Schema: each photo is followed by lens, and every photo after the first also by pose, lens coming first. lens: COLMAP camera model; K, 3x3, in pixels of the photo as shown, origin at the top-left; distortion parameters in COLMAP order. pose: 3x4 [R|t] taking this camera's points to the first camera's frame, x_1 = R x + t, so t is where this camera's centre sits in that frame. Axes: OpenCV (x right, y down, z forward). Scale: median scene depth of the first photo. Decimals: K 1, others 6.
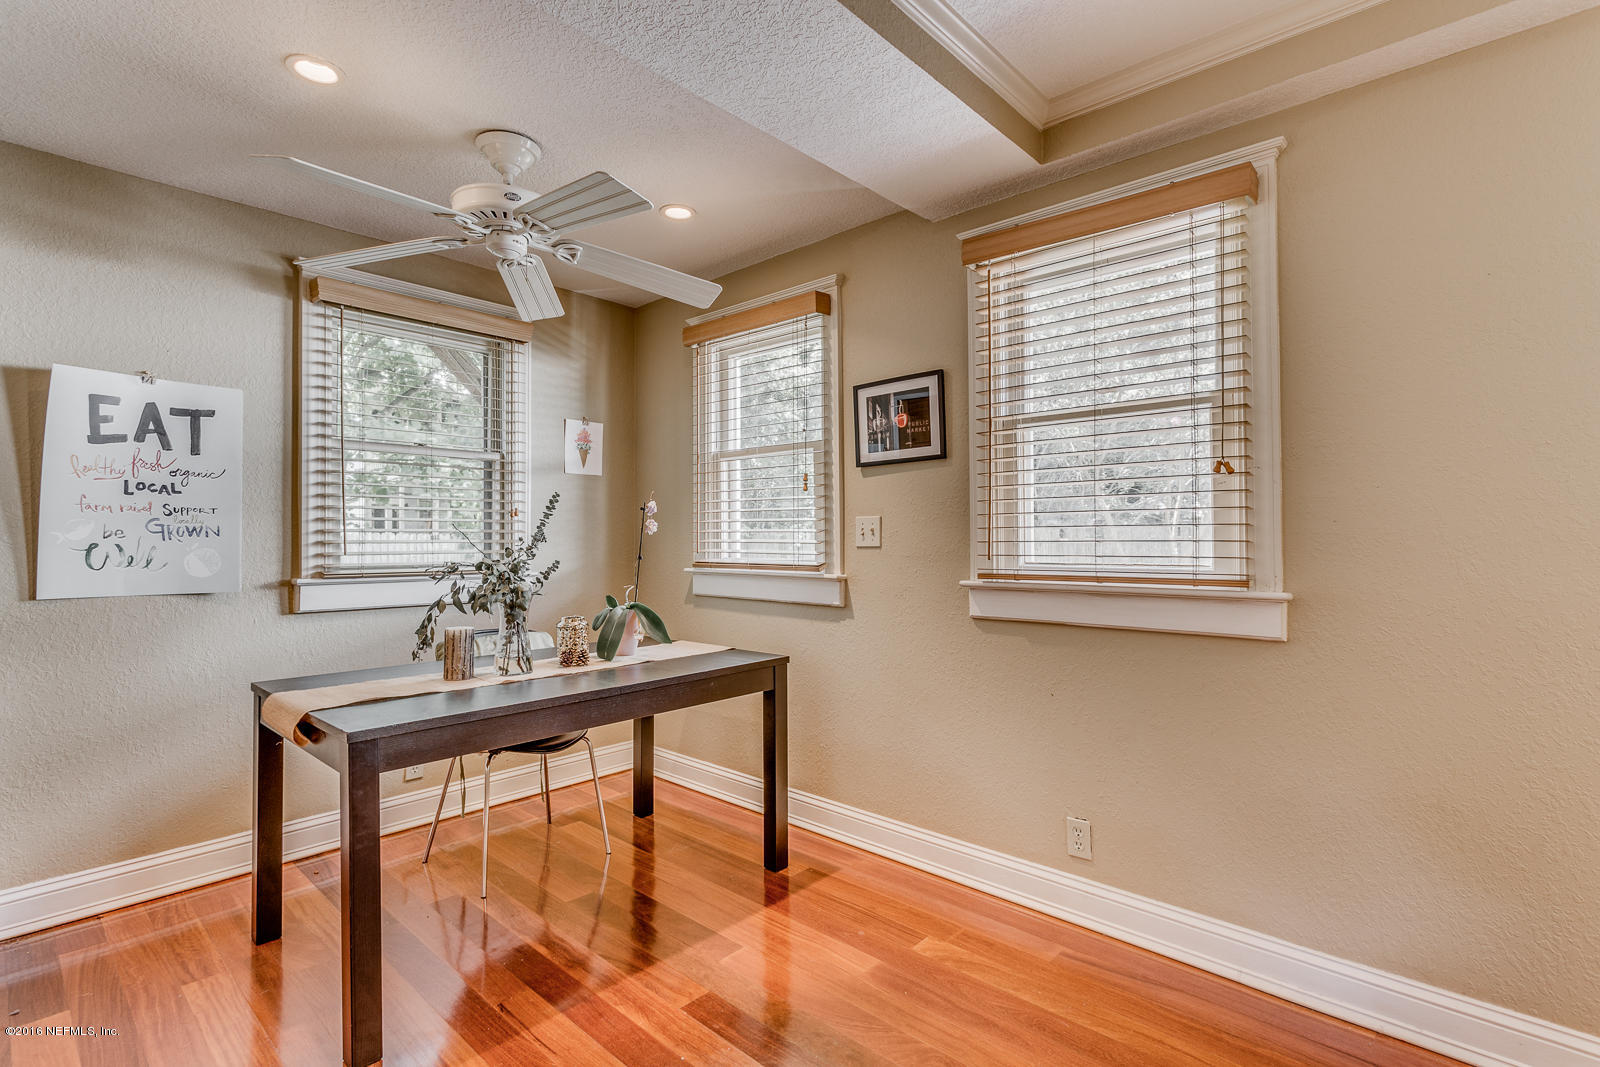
lens RADIAL K [[760.9, 0, 791.7], [0, 760.9, 539.2], [0, 0, 1]] dist [-0.003867, 0.004775]
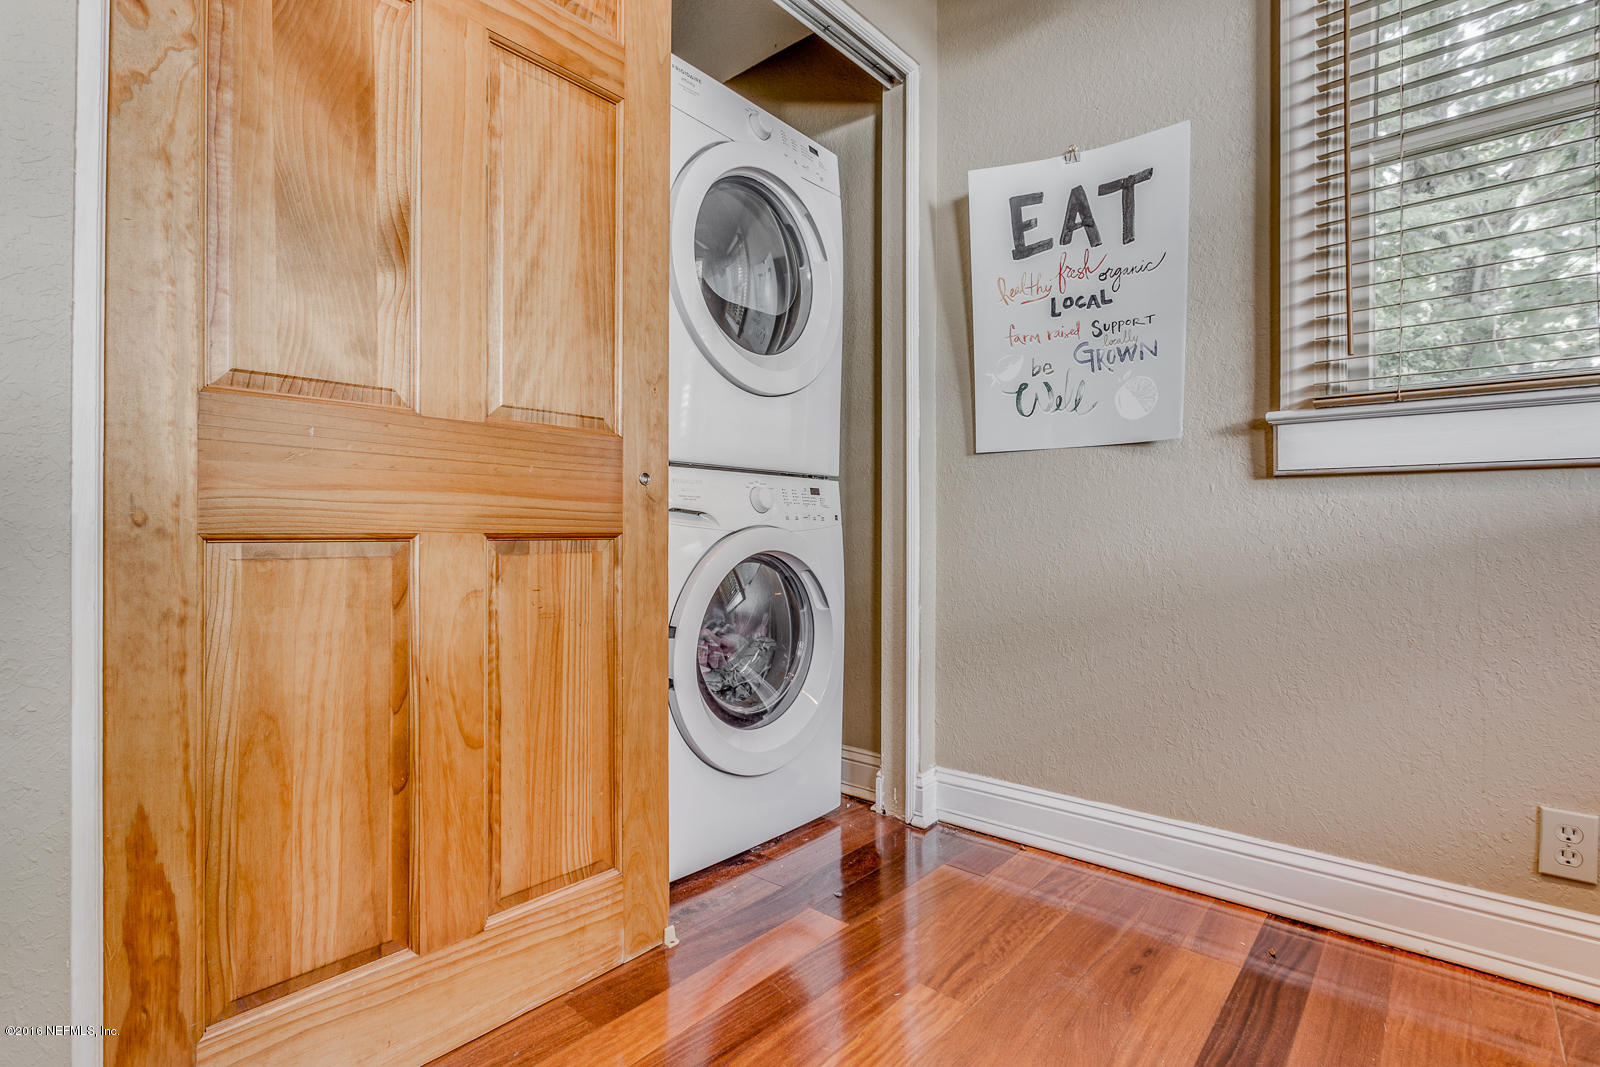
lens RADIAL K [[760.9, 0, 791.7], [0, 760.9, 539.2], [0, 0, 1]] dist [-0.003867, 0.004775]
pose [[0.028437, -0.007029, -0.999571, -0.106251], [-0.016962, 0.999828, -0.007513, 0.171793], [0.999452, 0.017169, 0.028313, 0.690512]]
